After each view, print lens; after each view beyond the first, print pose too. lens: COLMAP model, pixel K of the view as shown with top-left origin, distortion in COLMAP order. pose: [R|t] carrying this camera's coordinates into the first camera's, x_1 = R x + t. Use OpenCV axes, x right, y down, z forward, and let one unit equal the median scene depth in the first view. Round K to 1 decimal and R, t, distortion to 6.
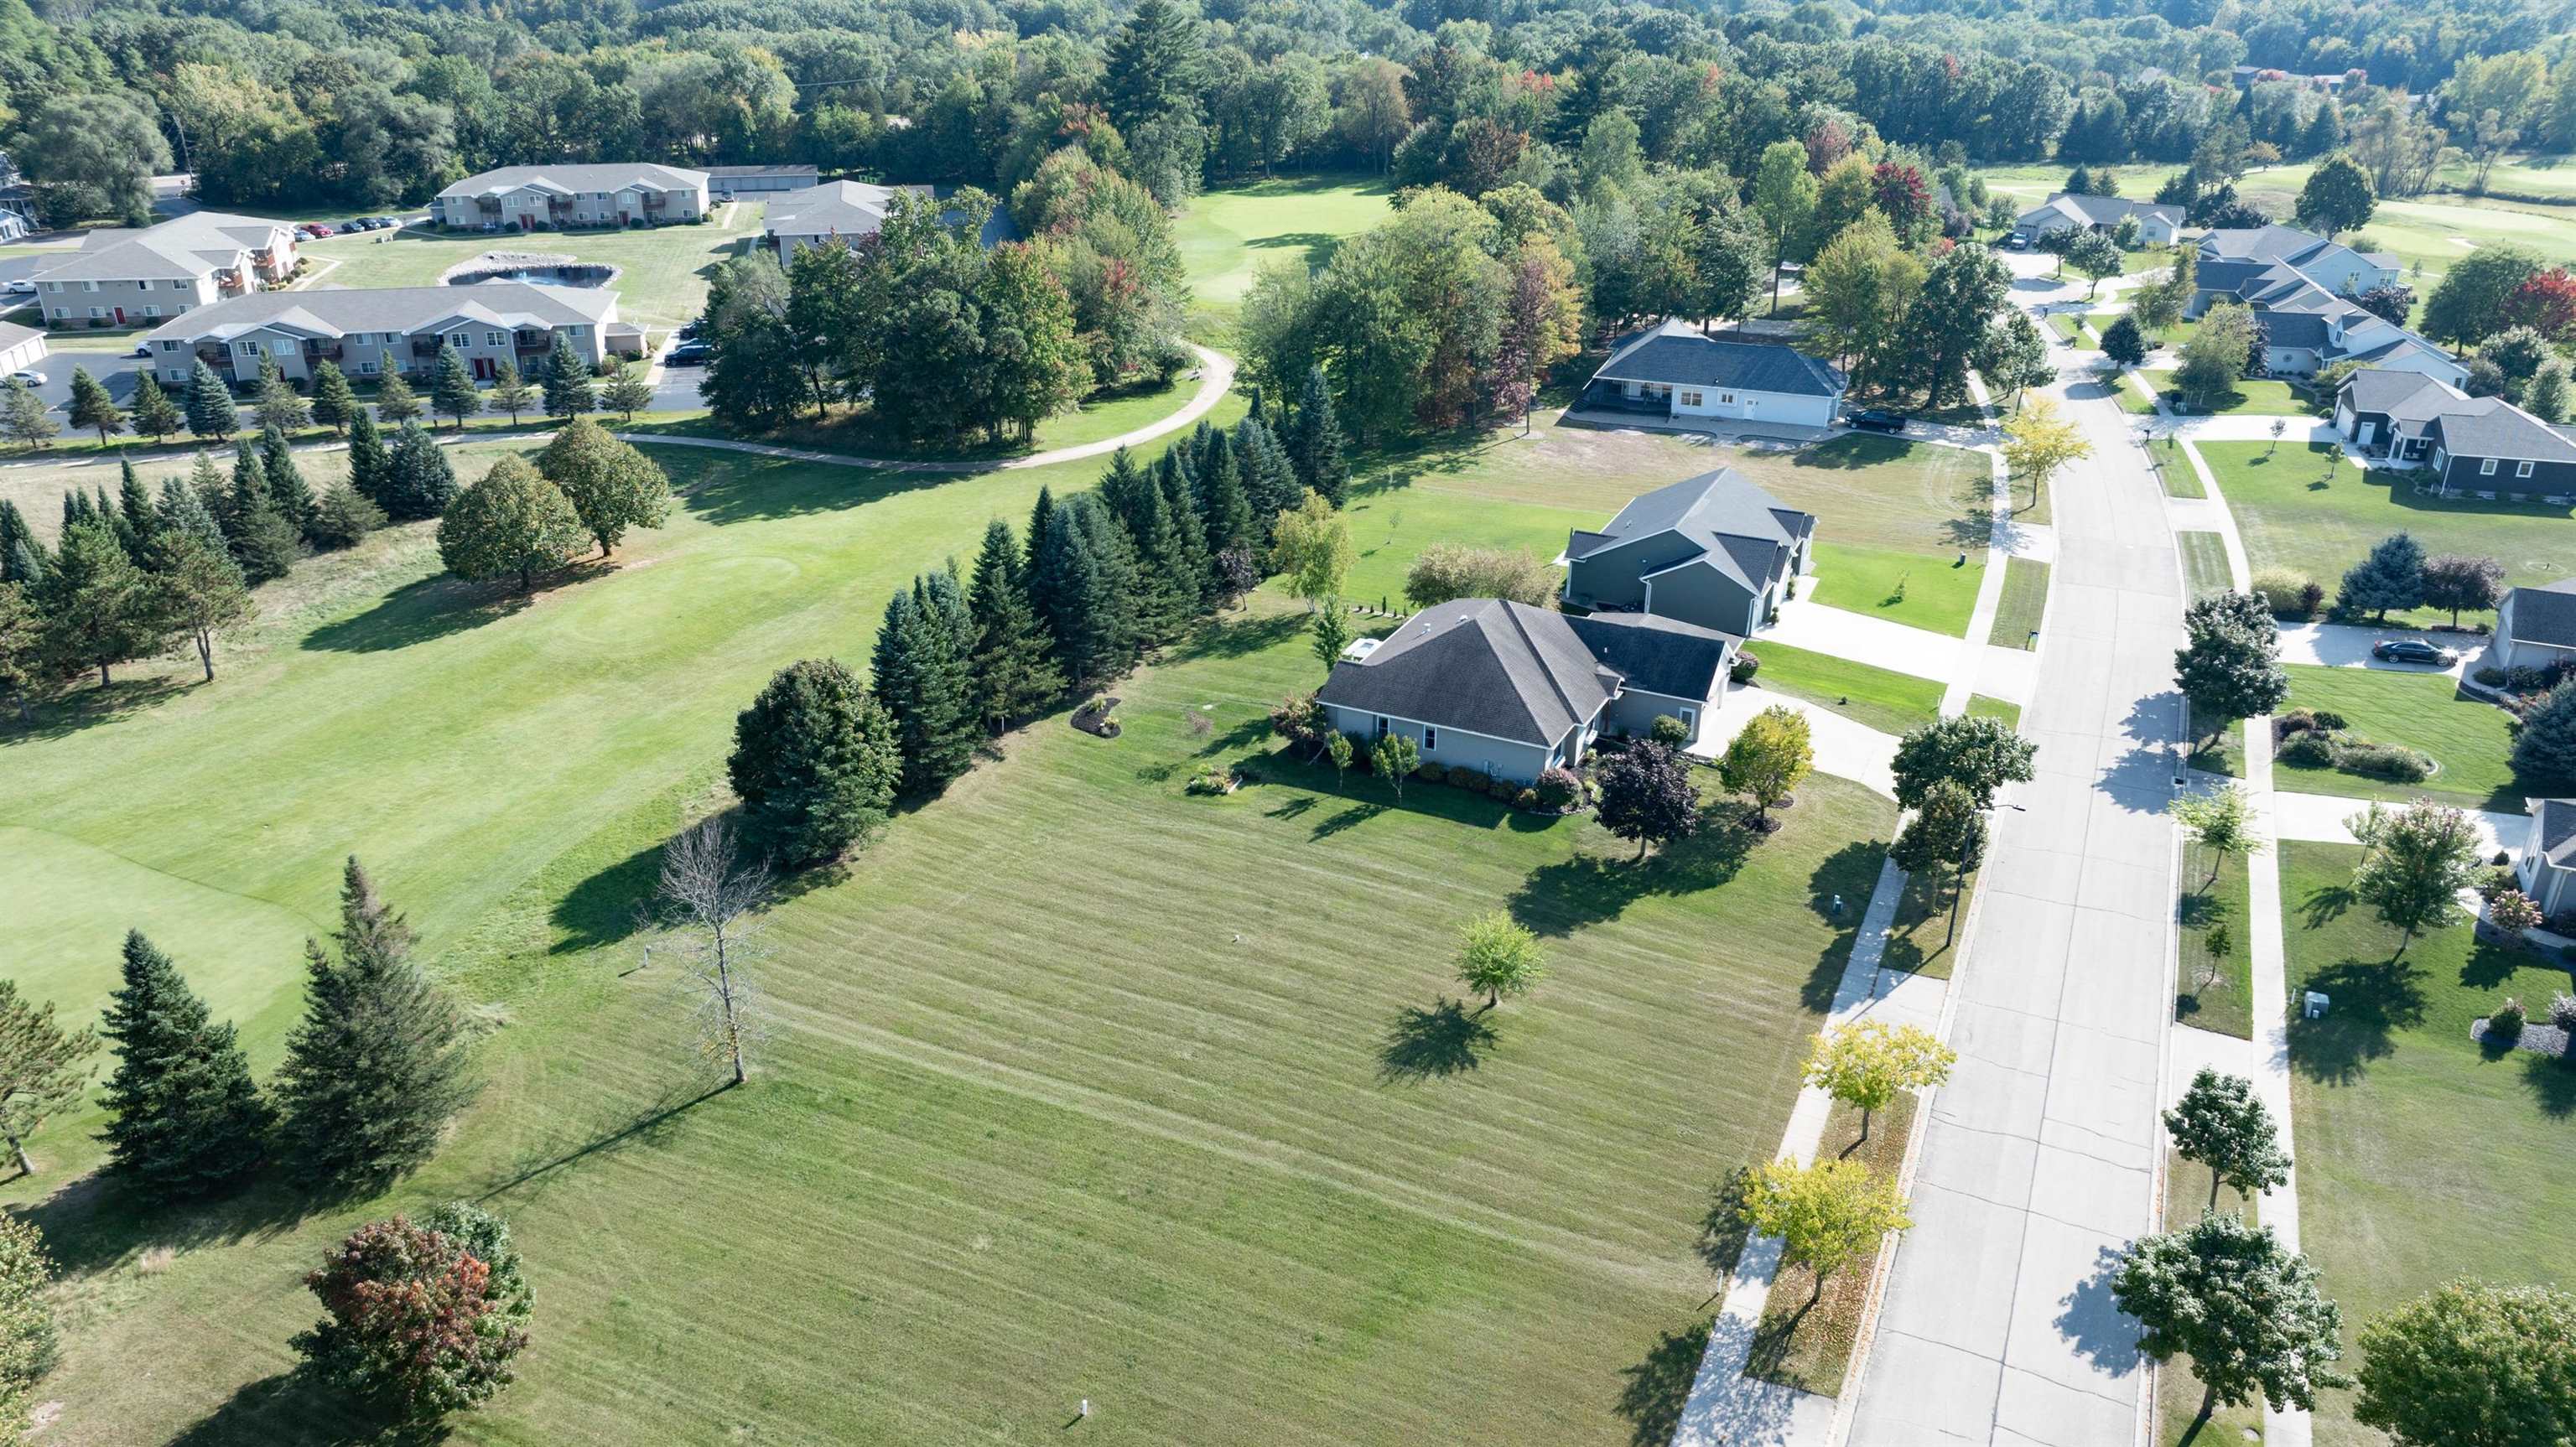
lens RADIAL K [[1795.6, 0, 1288.0], [0, 1795.6, 723.5], [0, 0, 1]] dist [-0.025734, 0.000382]
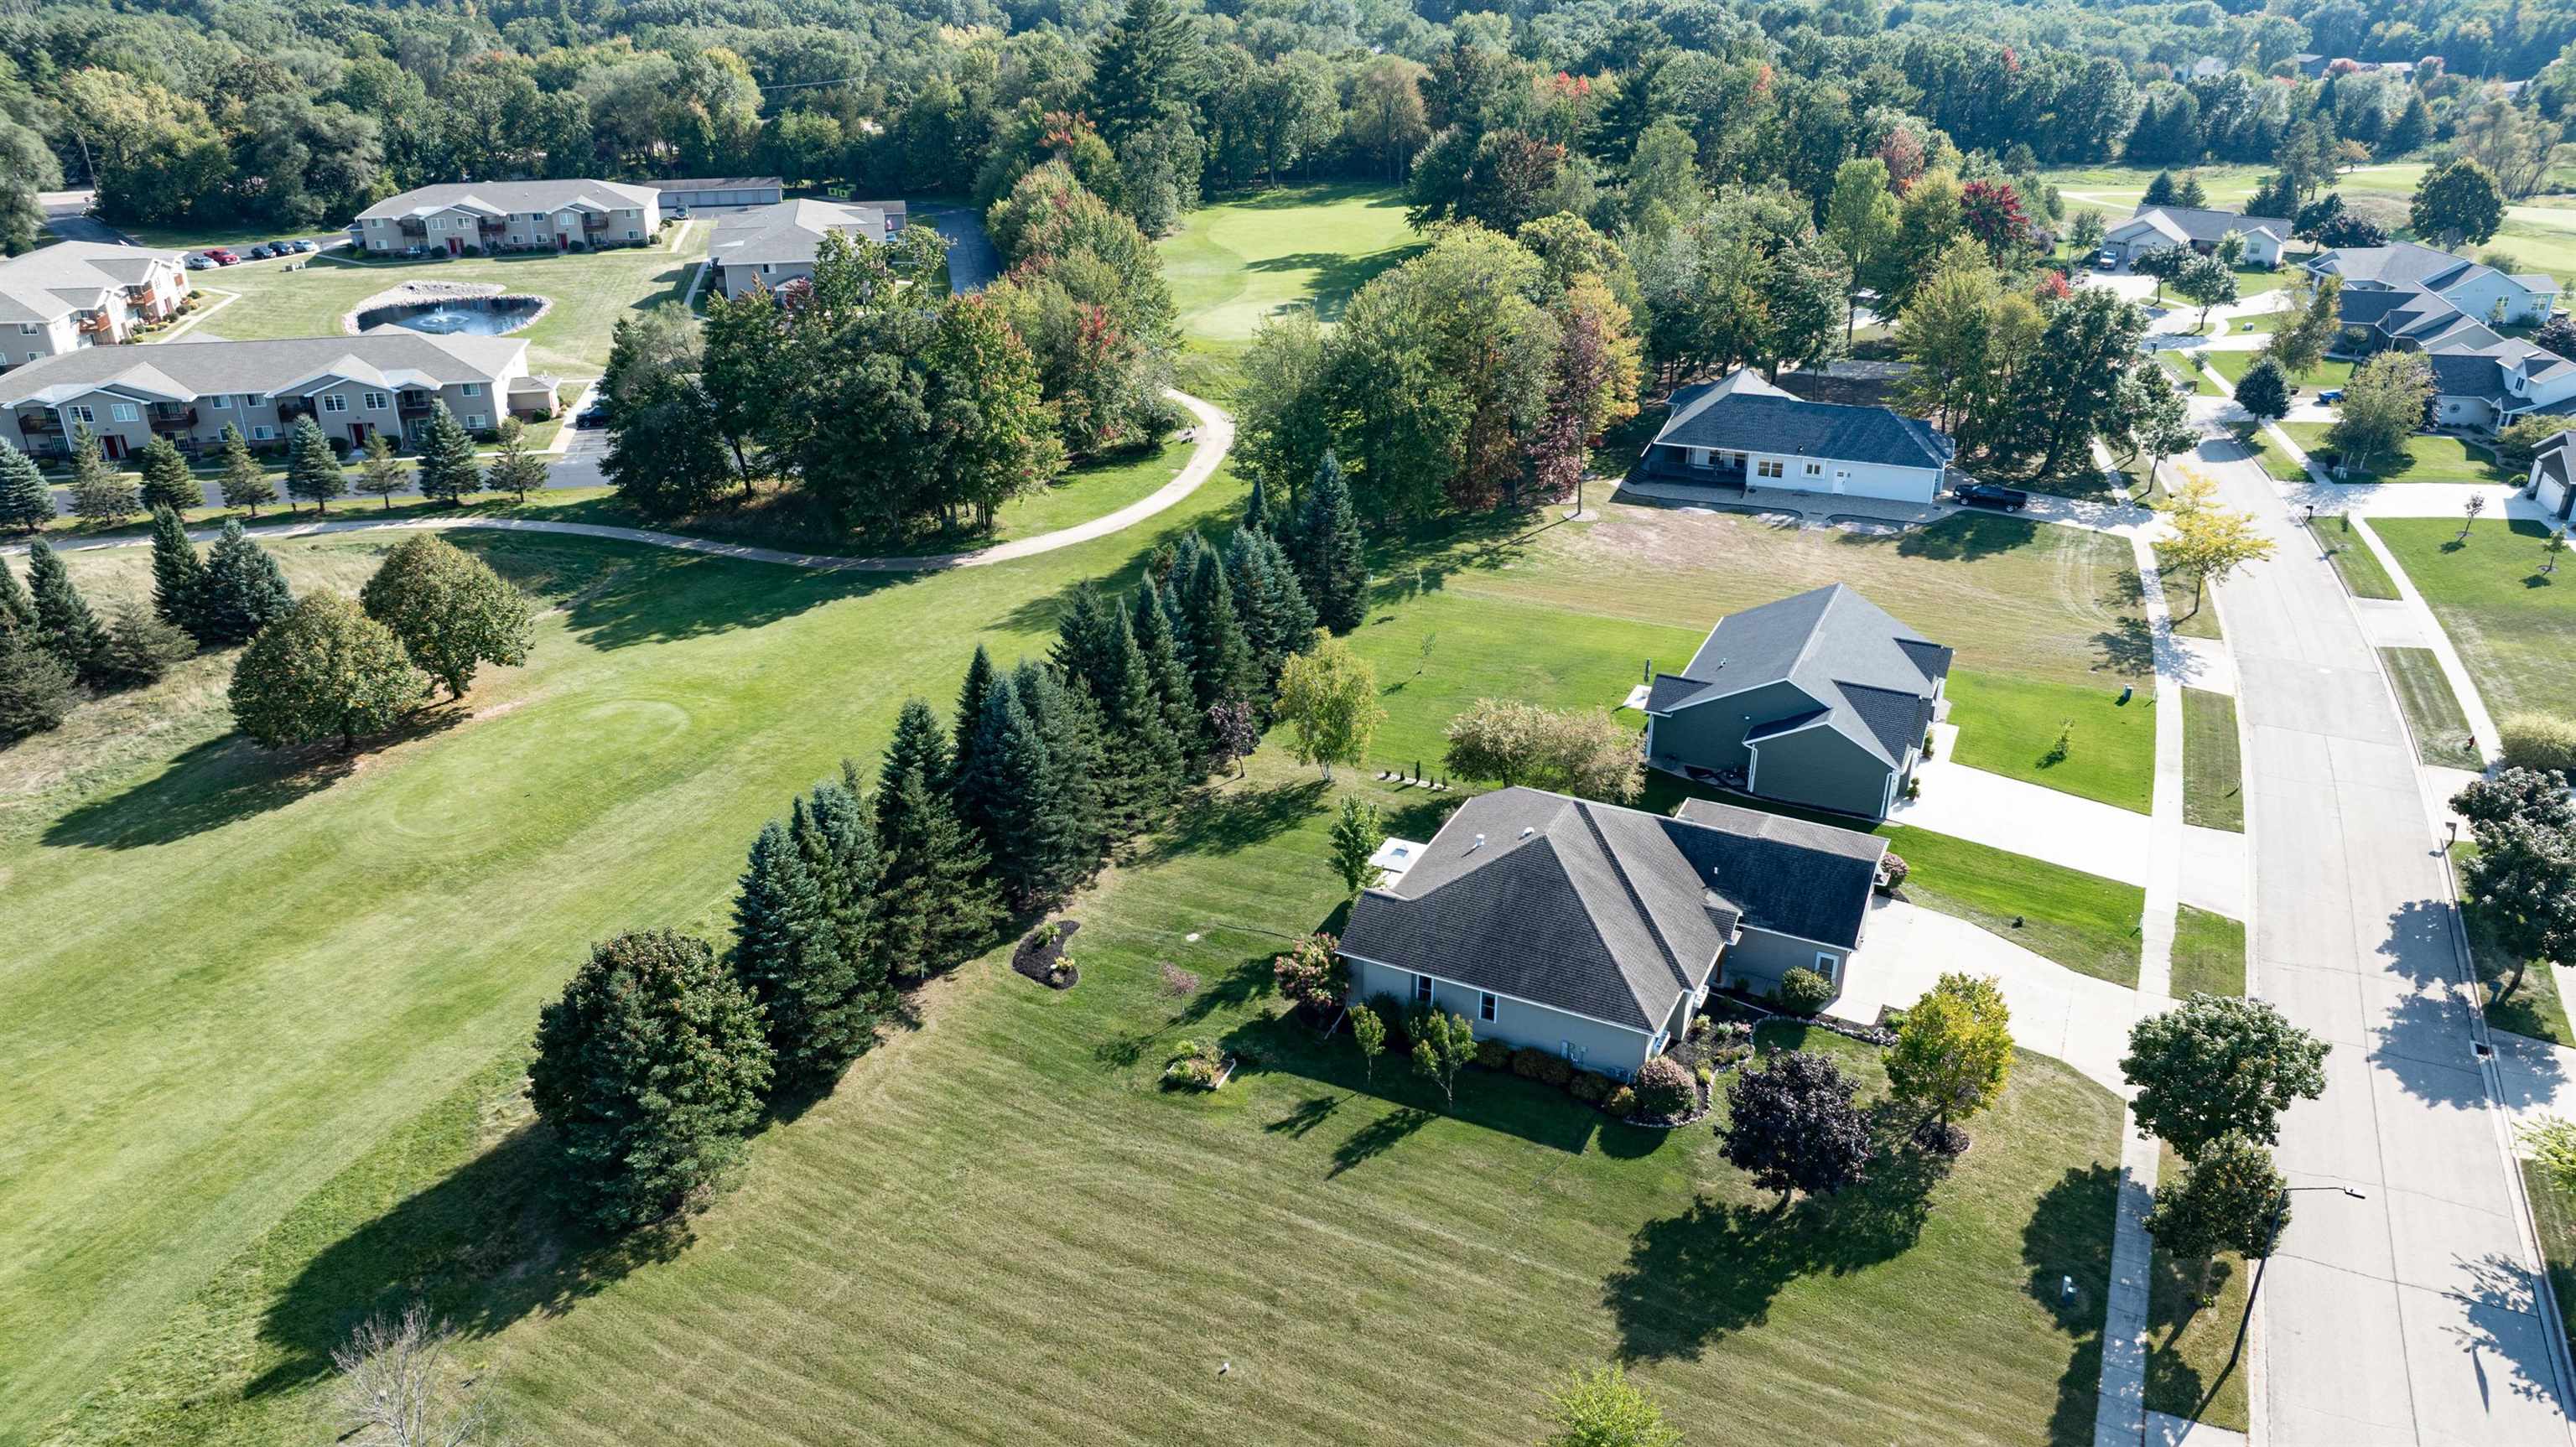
lens RADIAL K [[1799.5, 0, 1288.0], [0, 1799.5, 723.5], [0, 0, 1]] dist [-0.039503, 0.031599]
pose [[0.999980, -0.004079, -0.004841, 0.000106], [0.004109, 0.999973, 0.006100, -0.070074], [0.004816, -0.006119, 0.999970, 0.155447]]
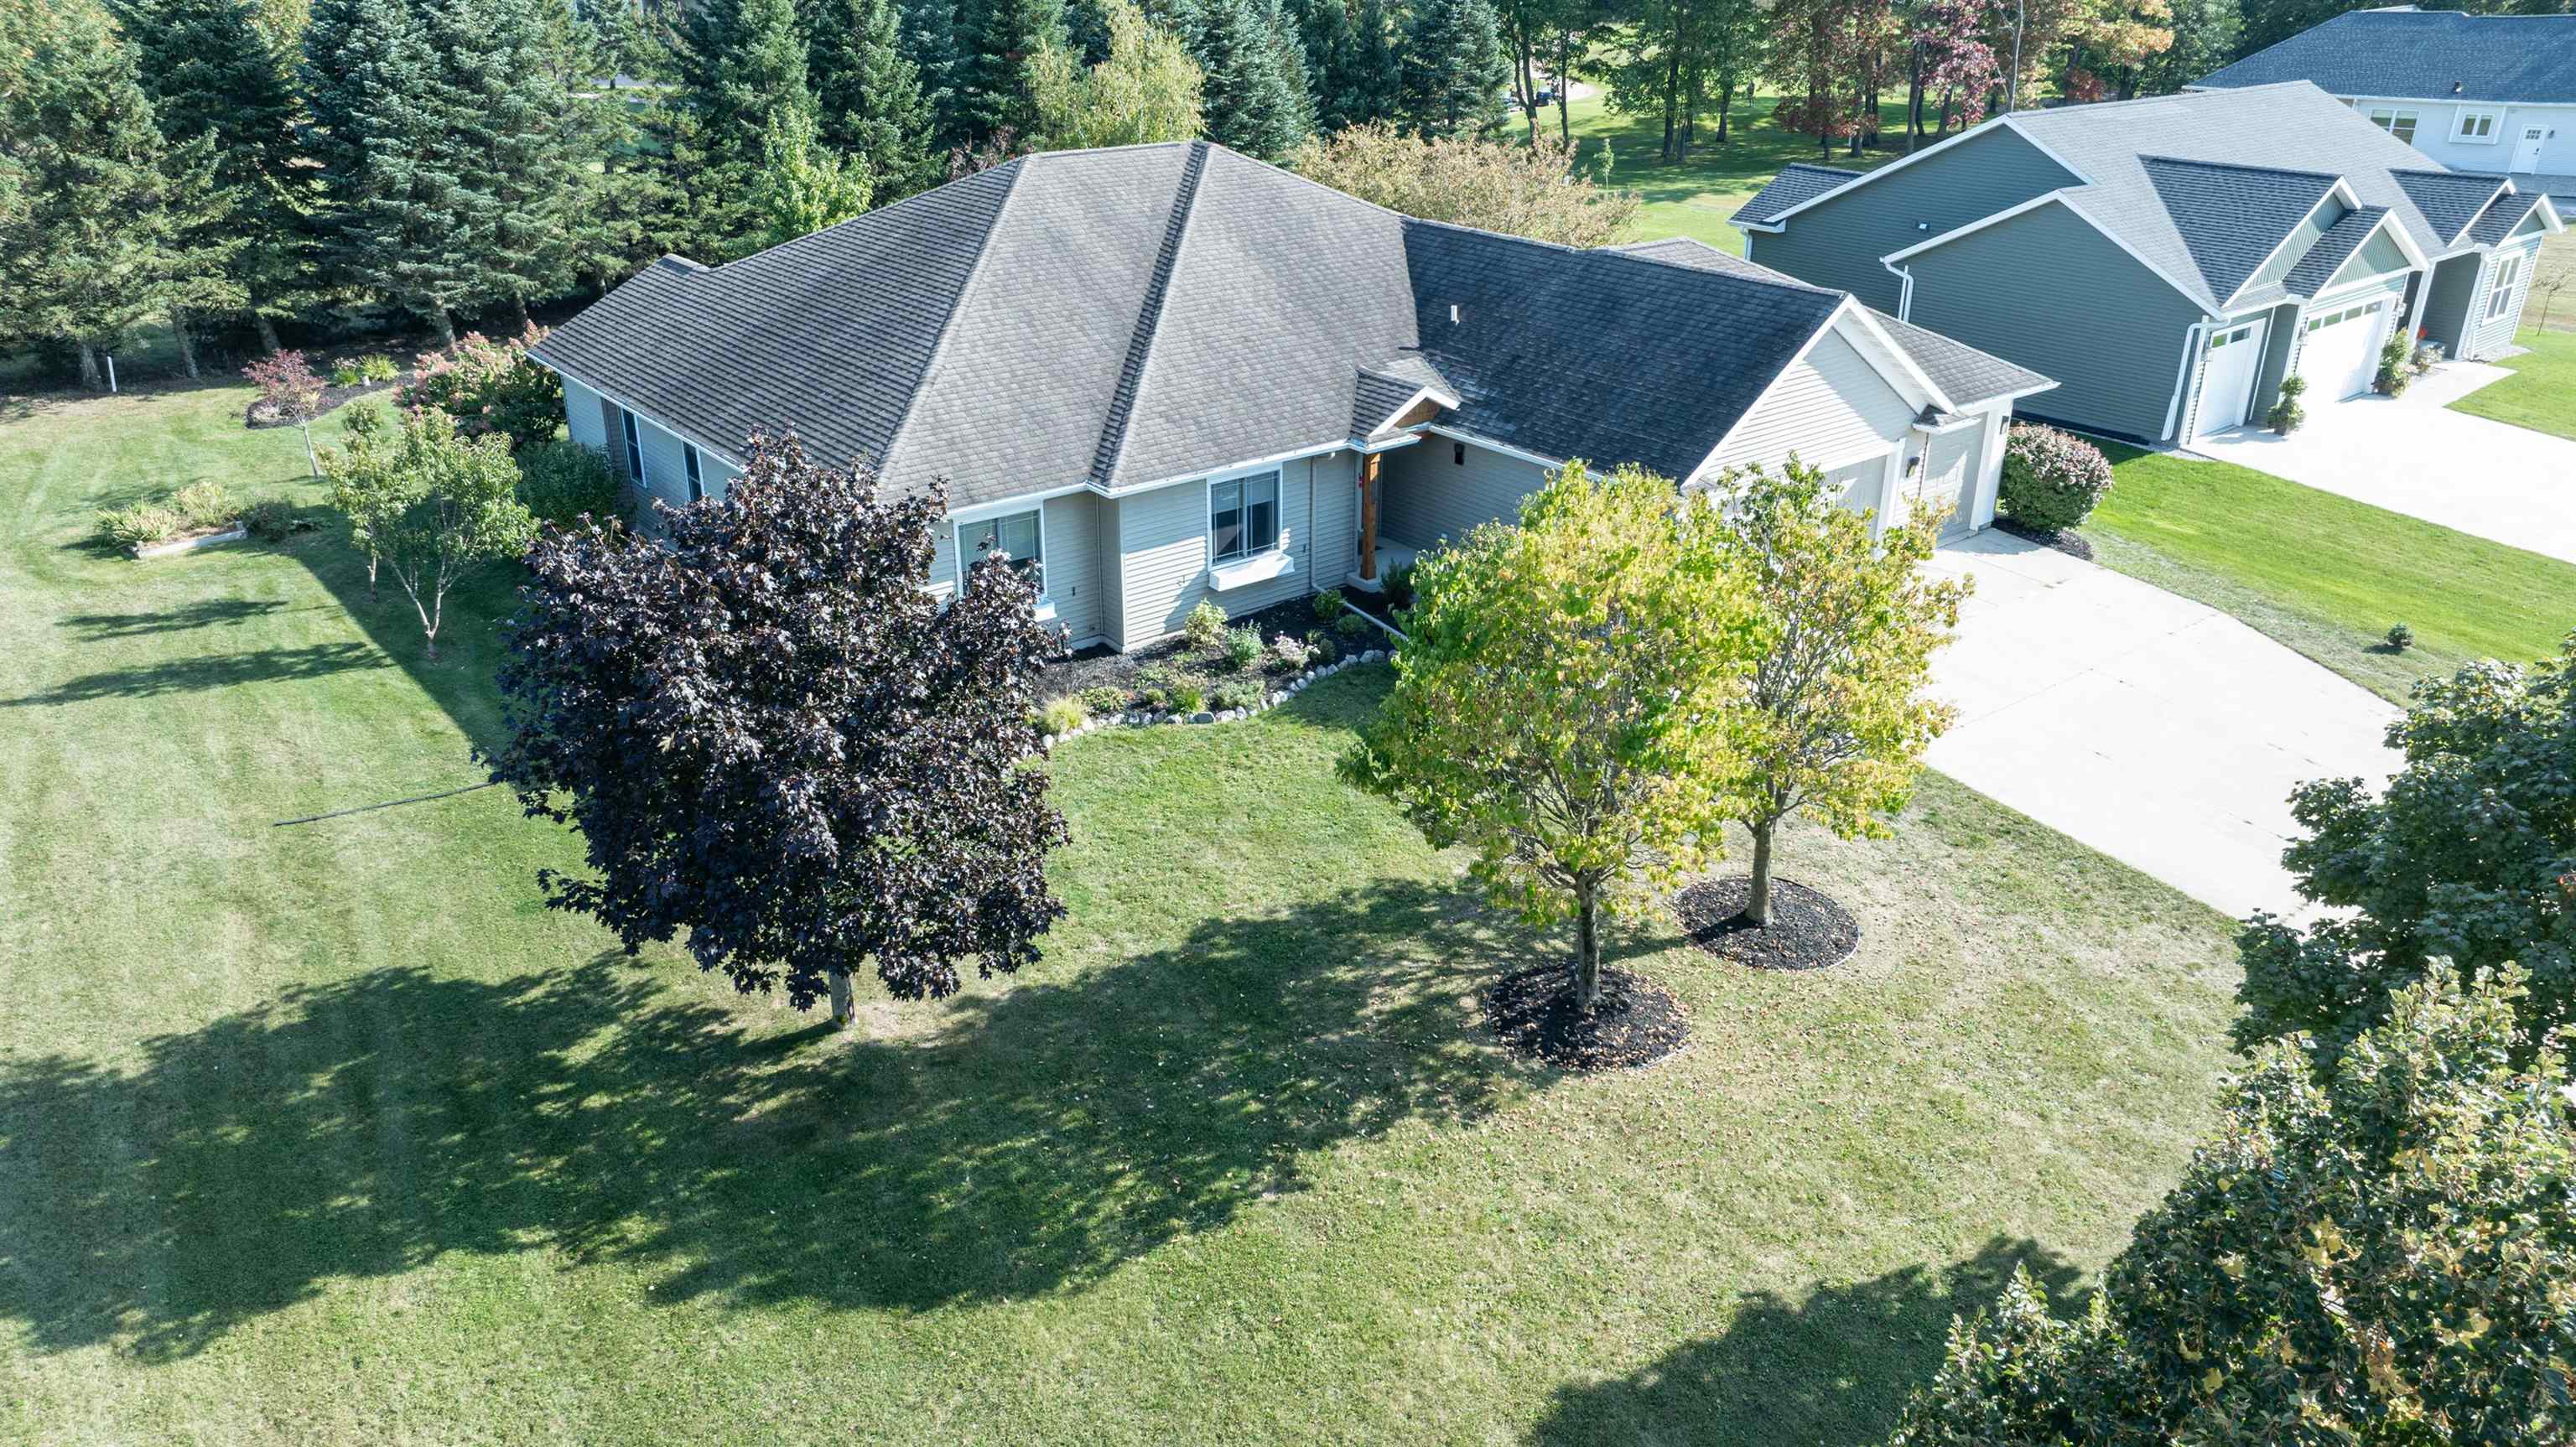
lens RADIAL K [[1766.1, 0, 1285.8], [0, 1766.1, 785.0], [0, 0, 1]] dist [-0.057464, 0.076761]
pose [[0.904222, 0.184379, -0.385211, 0.178641], [-0.171380, 0.982845, 0.068146, 0.013097], [0.391168, 0.004399, 0.920309, 0.468662]]
